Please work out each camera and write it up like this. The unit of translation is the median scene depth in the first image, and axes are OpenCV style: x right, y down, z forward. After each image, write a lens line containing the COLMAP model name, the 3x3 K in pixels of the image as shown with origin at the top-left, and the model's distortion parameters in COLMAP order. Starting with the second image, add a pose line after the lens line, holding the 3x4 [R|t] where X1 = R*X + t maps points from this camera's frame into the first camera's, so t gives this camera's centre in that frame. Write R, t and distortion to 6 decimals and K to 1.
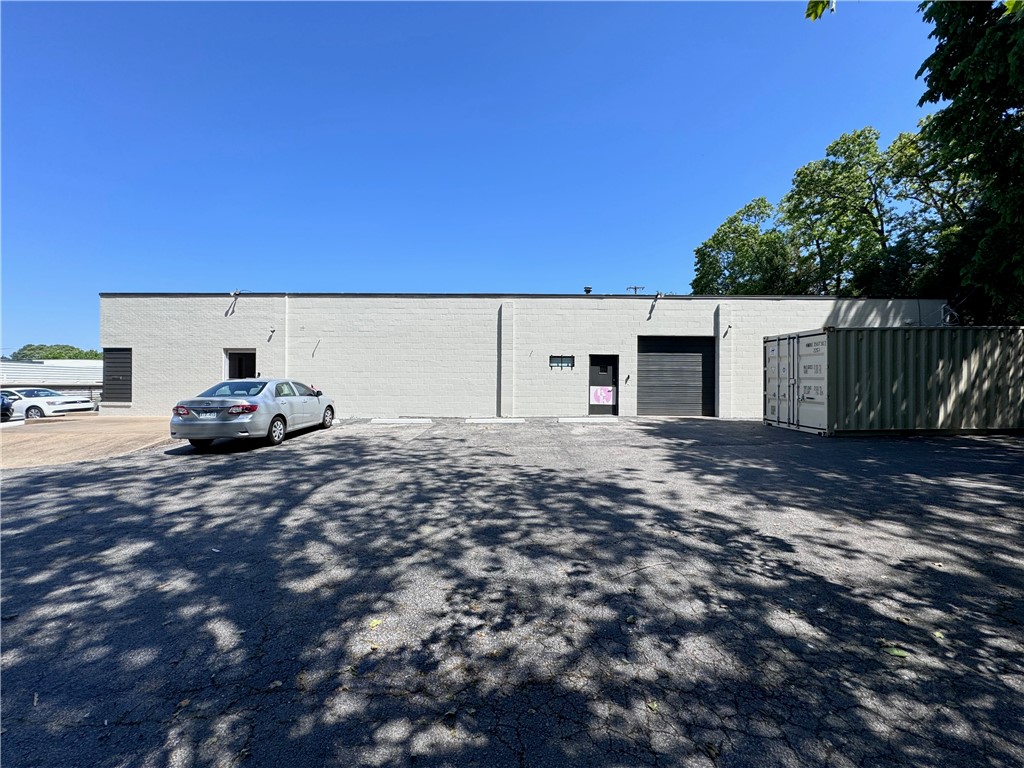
lens RADIAL K [[408.9, 0, 513.0], [0, 408.9, 384.3], [0, 0, 1]] dist [-0.005025, -0.000032]
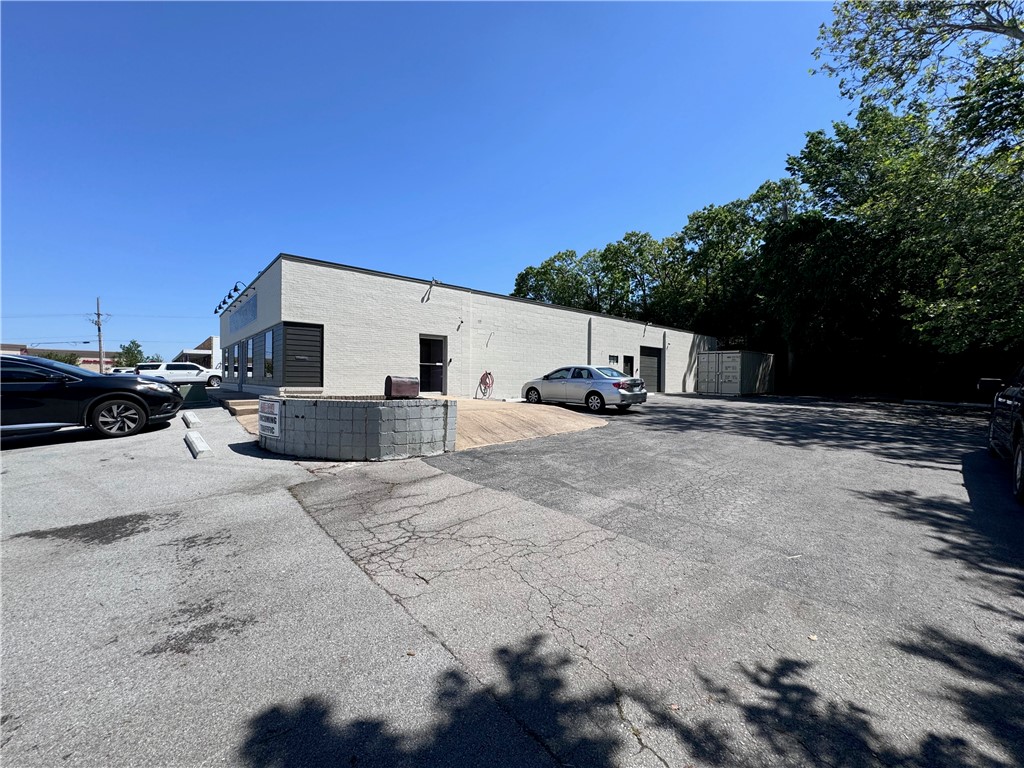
lens RADIAL K [[411.4, 0, 511.8], [0, 411.4, 382.3], [0, 0, 1]] dist [-0.001349, -0.000017]
pose [[0.742004, 0.000220, 0.670395, -1.227882], [-0.005731, 0.999965, 0.006016, 0.025954], [-0.670371, -0.008306, 0.741980, 0.083044]]
